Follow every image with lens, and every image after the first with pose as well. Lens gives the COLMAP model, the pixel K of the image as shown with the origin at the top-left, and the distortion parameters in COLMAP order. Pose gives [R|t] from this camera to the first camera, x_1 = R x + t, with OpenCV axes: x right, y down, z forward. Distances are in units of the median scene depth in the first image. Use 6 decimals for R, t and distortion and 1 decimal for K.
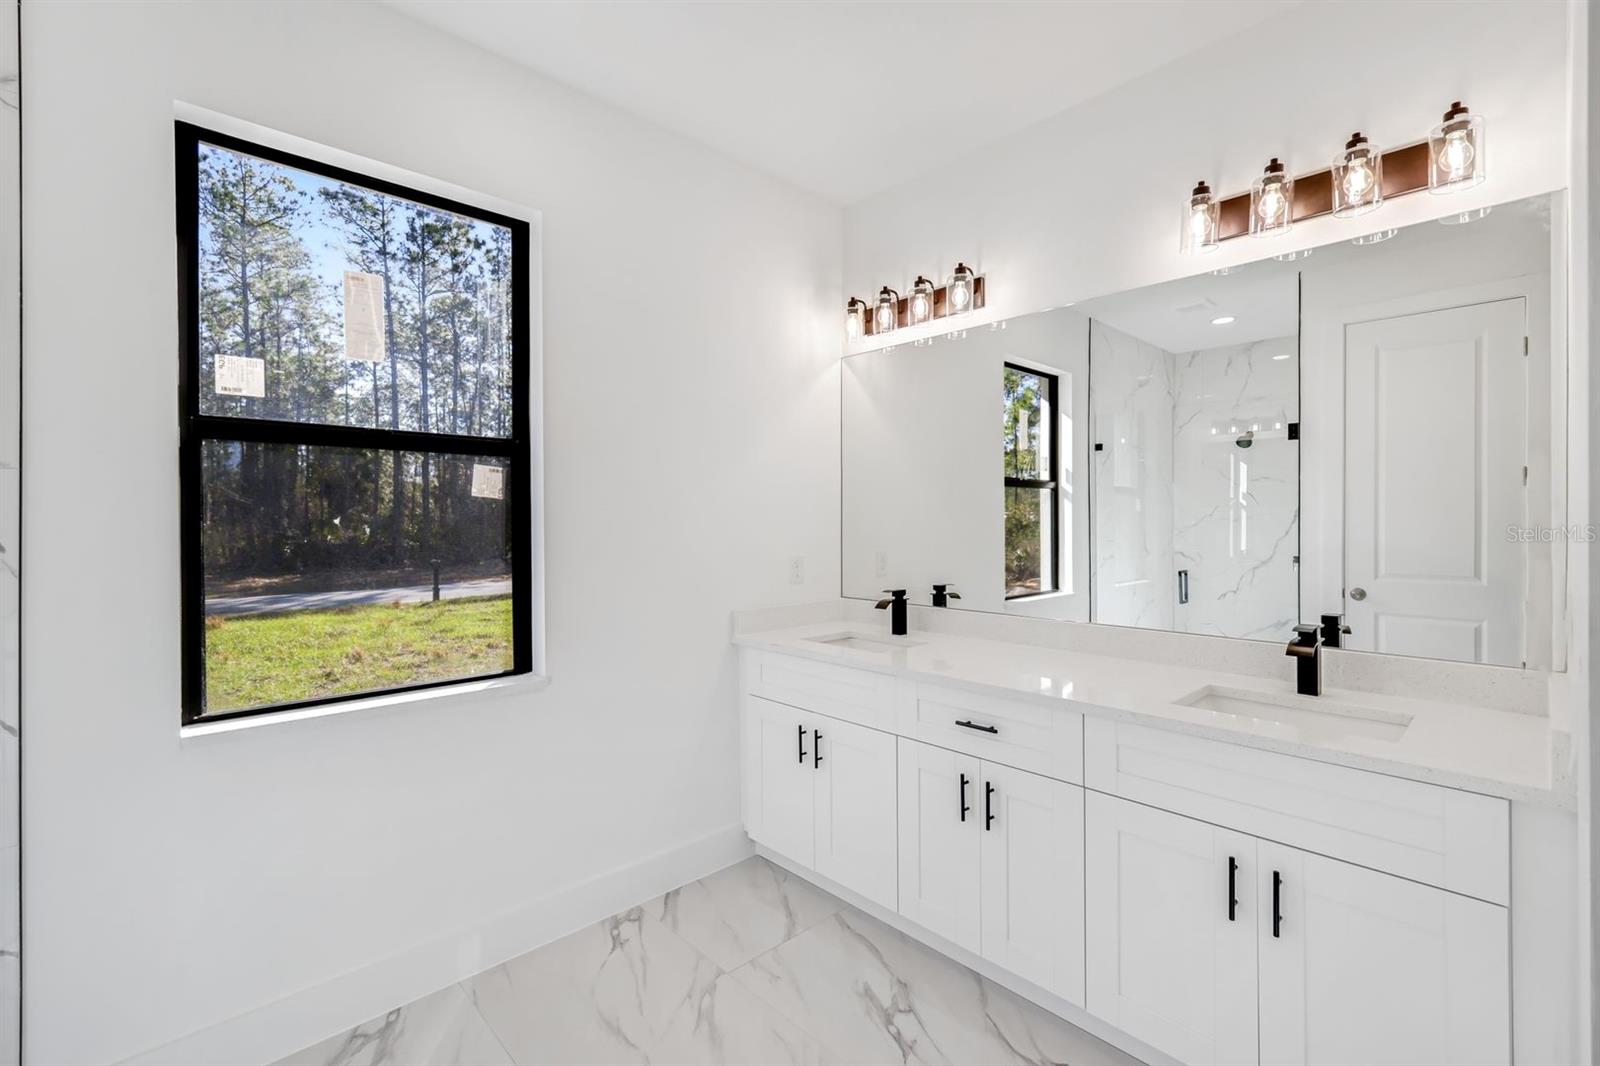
lens RADIAL K [[695.8, 0, 804.3], [0, 695.8, 505.8], [0, 0, 1]] dist [-0.000113, -0.000117]
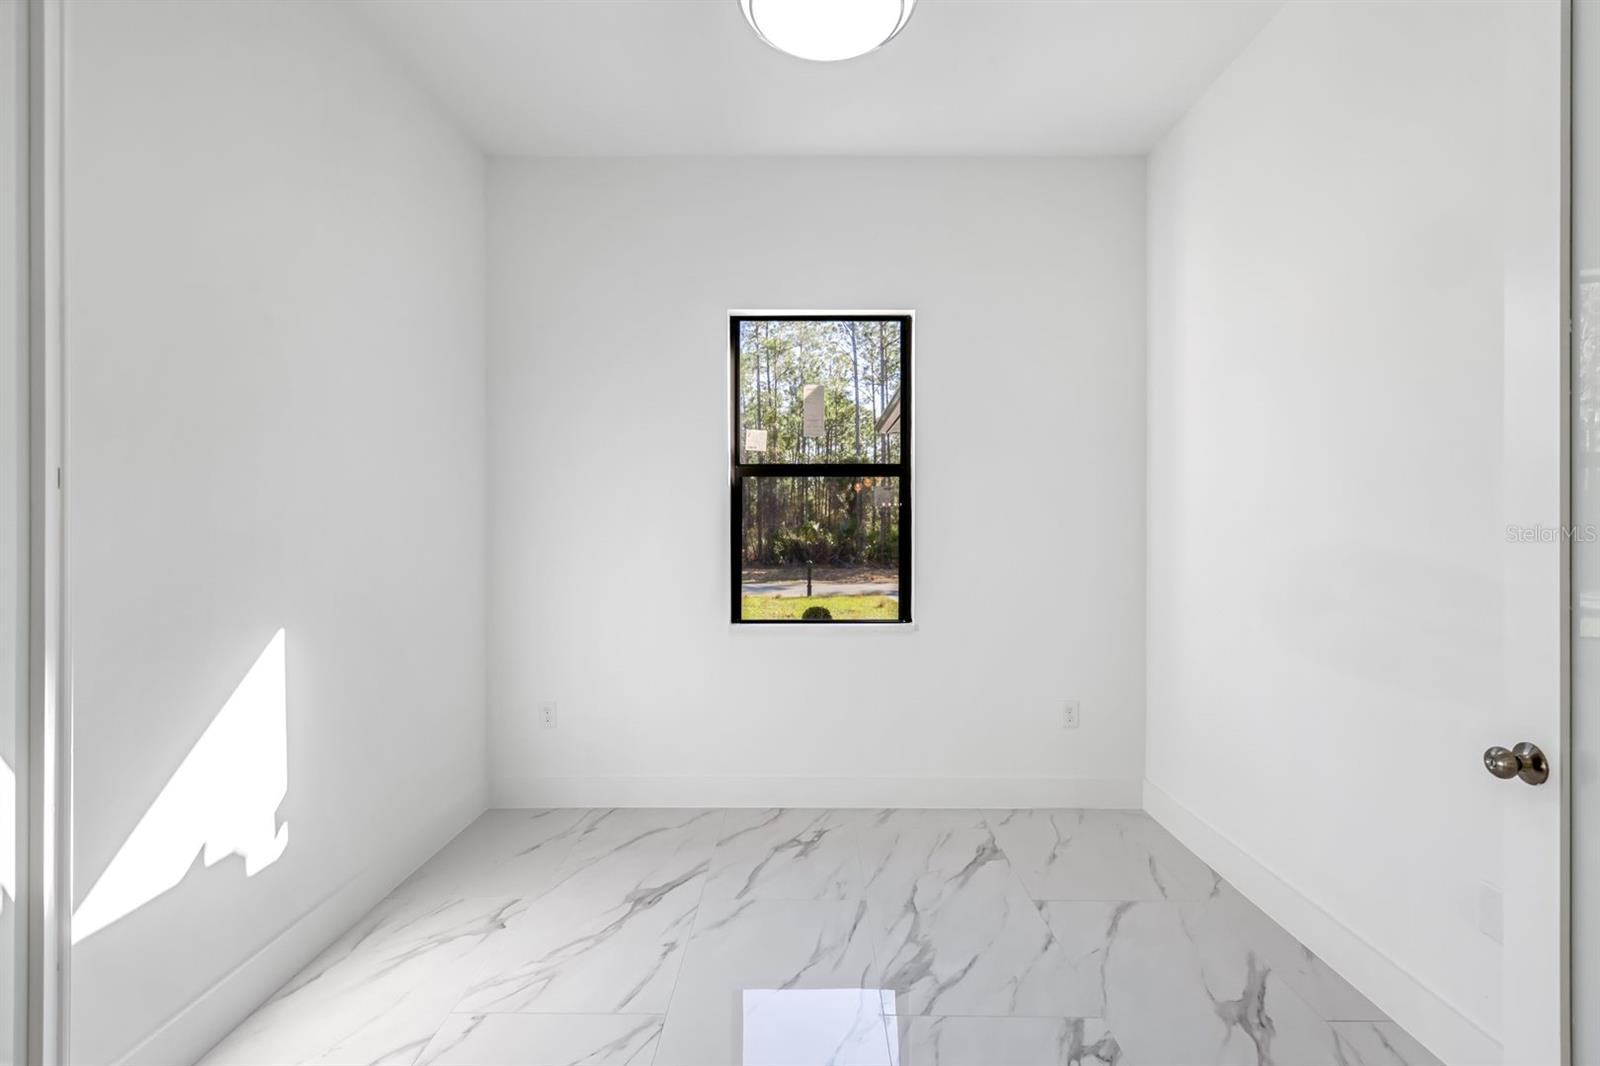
lens RADIAL K [[703.9, 0, 798.5], [0, 703.9, 515.7], [0, 0, 1]] dist [0.000505, -0.000312]
pose [[0.807385, -0.005507, -0.589999, 0.340362], [0.000816, 0.999966, -0.008218, 0.029917], [0.590024, 0.006154, 0.807362, -0.395890]]
